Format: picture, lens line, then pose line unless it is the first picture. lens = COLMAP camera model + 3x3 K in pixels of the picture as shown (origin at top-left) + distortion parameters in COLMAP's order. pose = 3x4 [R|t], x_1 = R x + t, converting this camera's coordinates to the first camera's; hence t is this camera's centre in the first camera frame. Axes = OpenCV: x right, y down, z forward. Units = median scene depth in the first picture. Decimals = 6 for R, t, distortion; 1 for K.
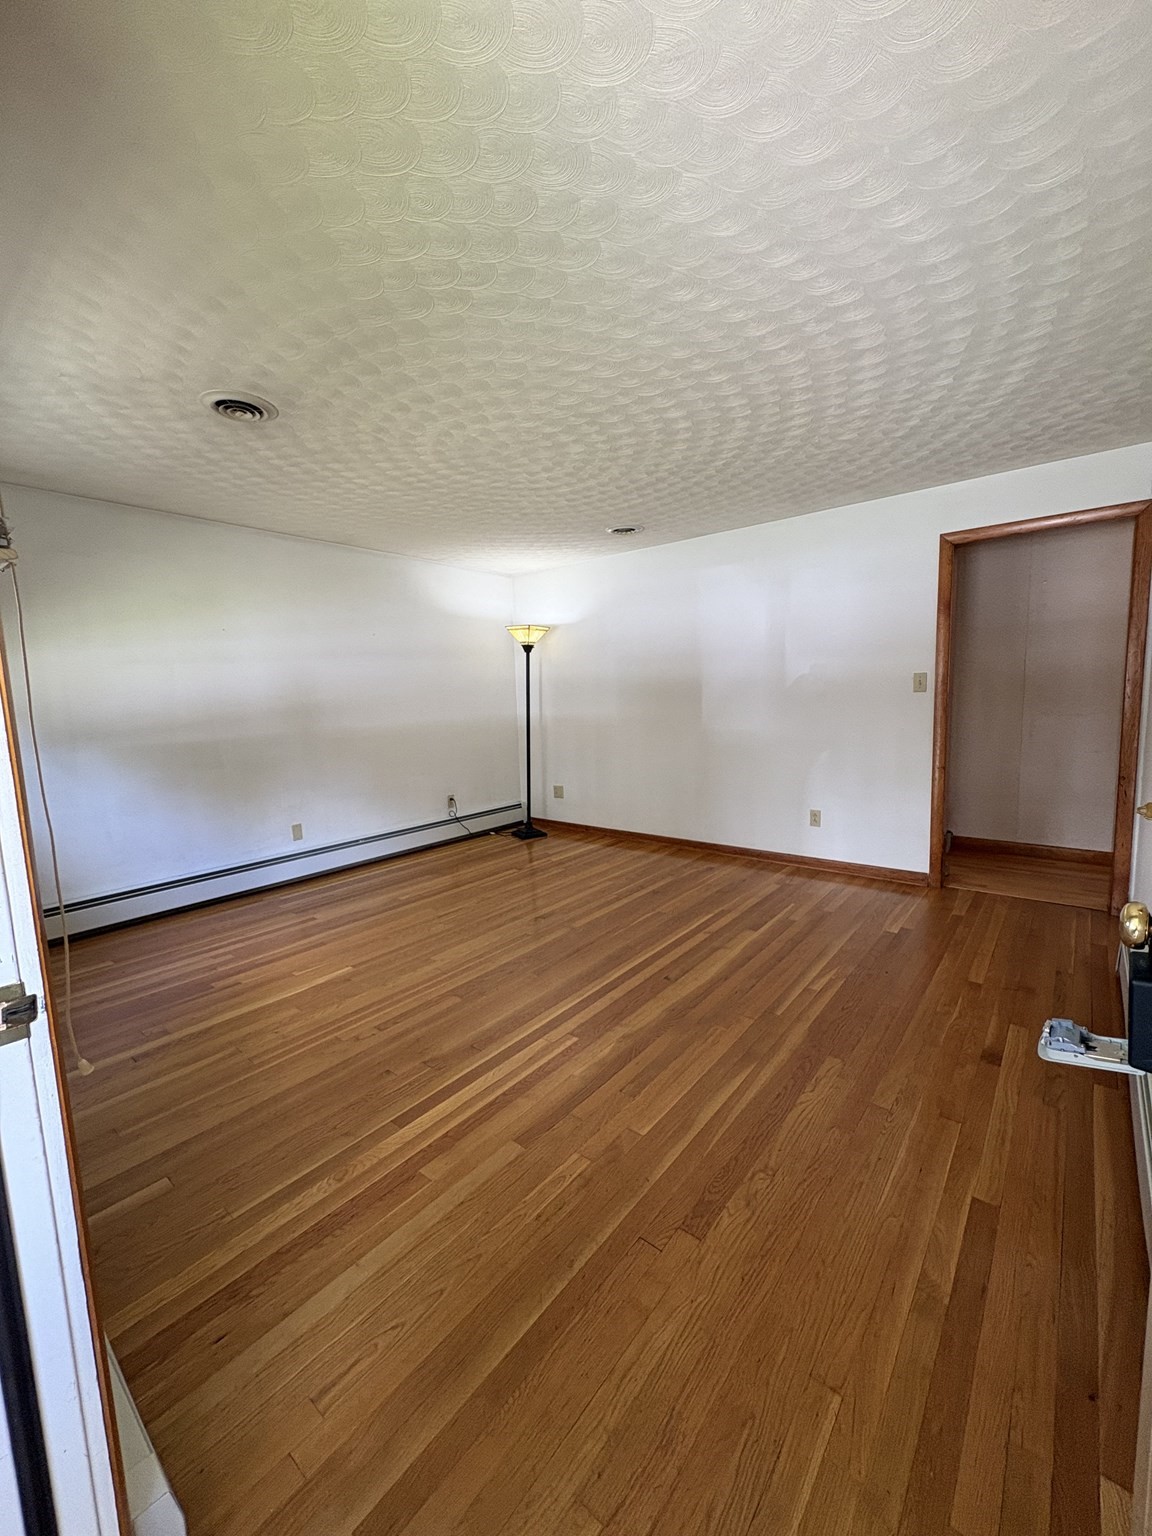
lens RADIAL K [[612.1, 0, 572.4], [0, 612.1, 768.8], [0, 0, 1]] dist [0.003779, 0.000123]
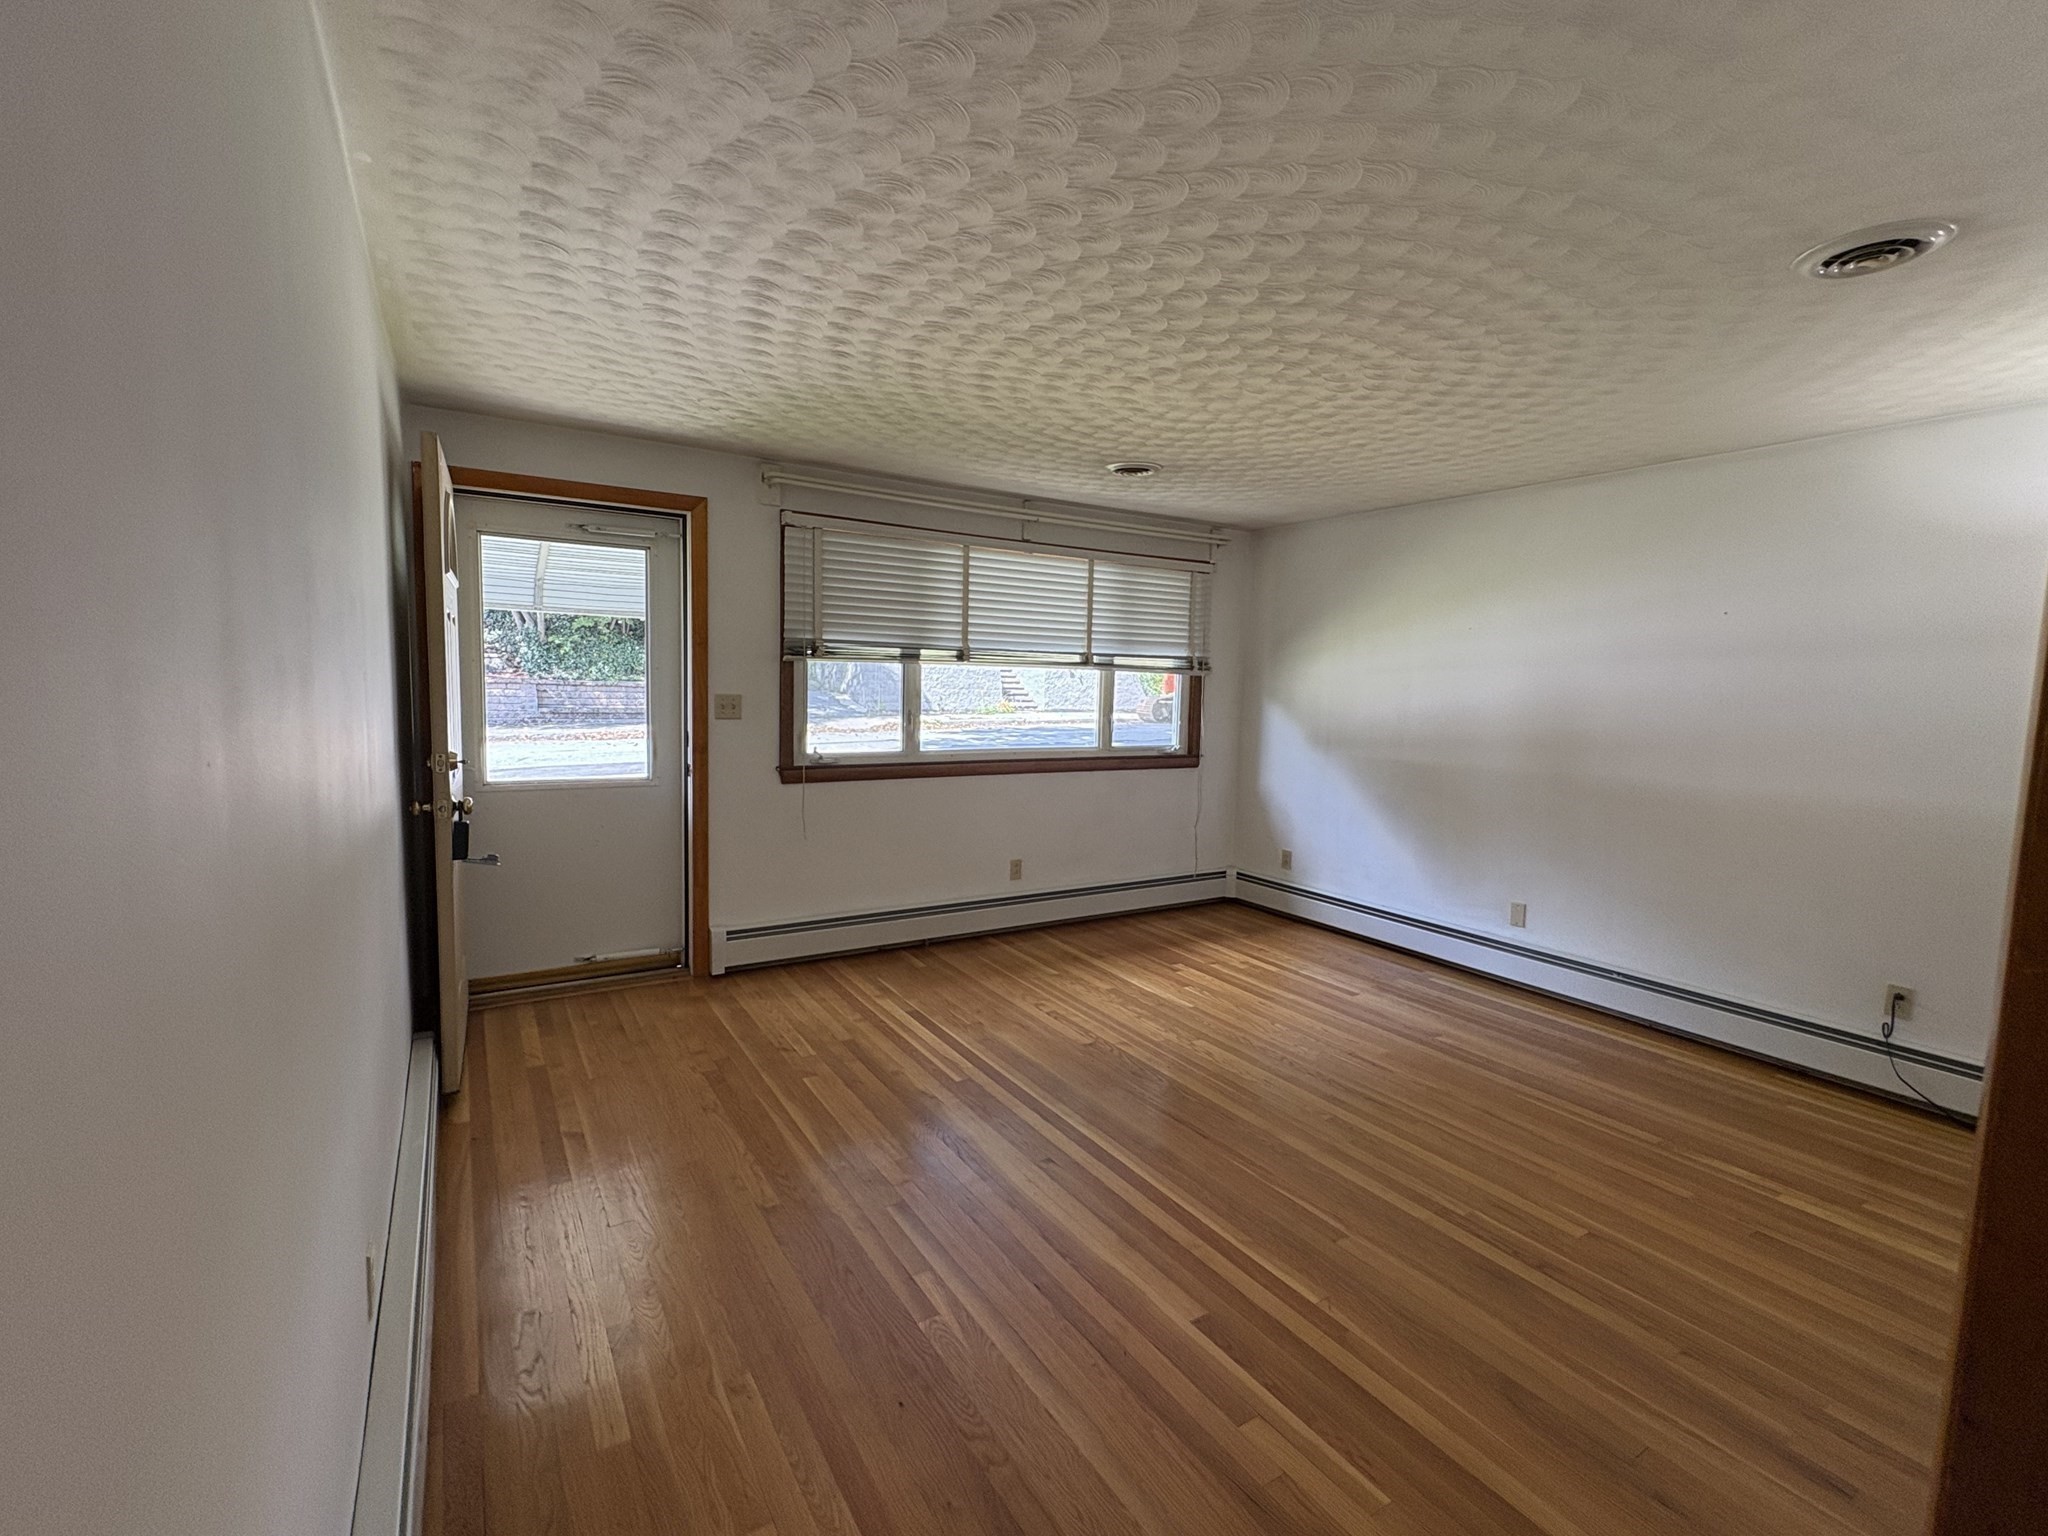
lens RADIAL K [[902.6, 0, 1020.6], [0, 902.6, 761.5], [0, 0, 1]] dist [0.002136, 0.000369]
pose [[-0.311437, 0.105290, -0.944416, 0.818980], [-0.135118, 0.978838, 0.153686, -0.178454], [0.940612, 0.175471, -0.290619, 0.928184]]
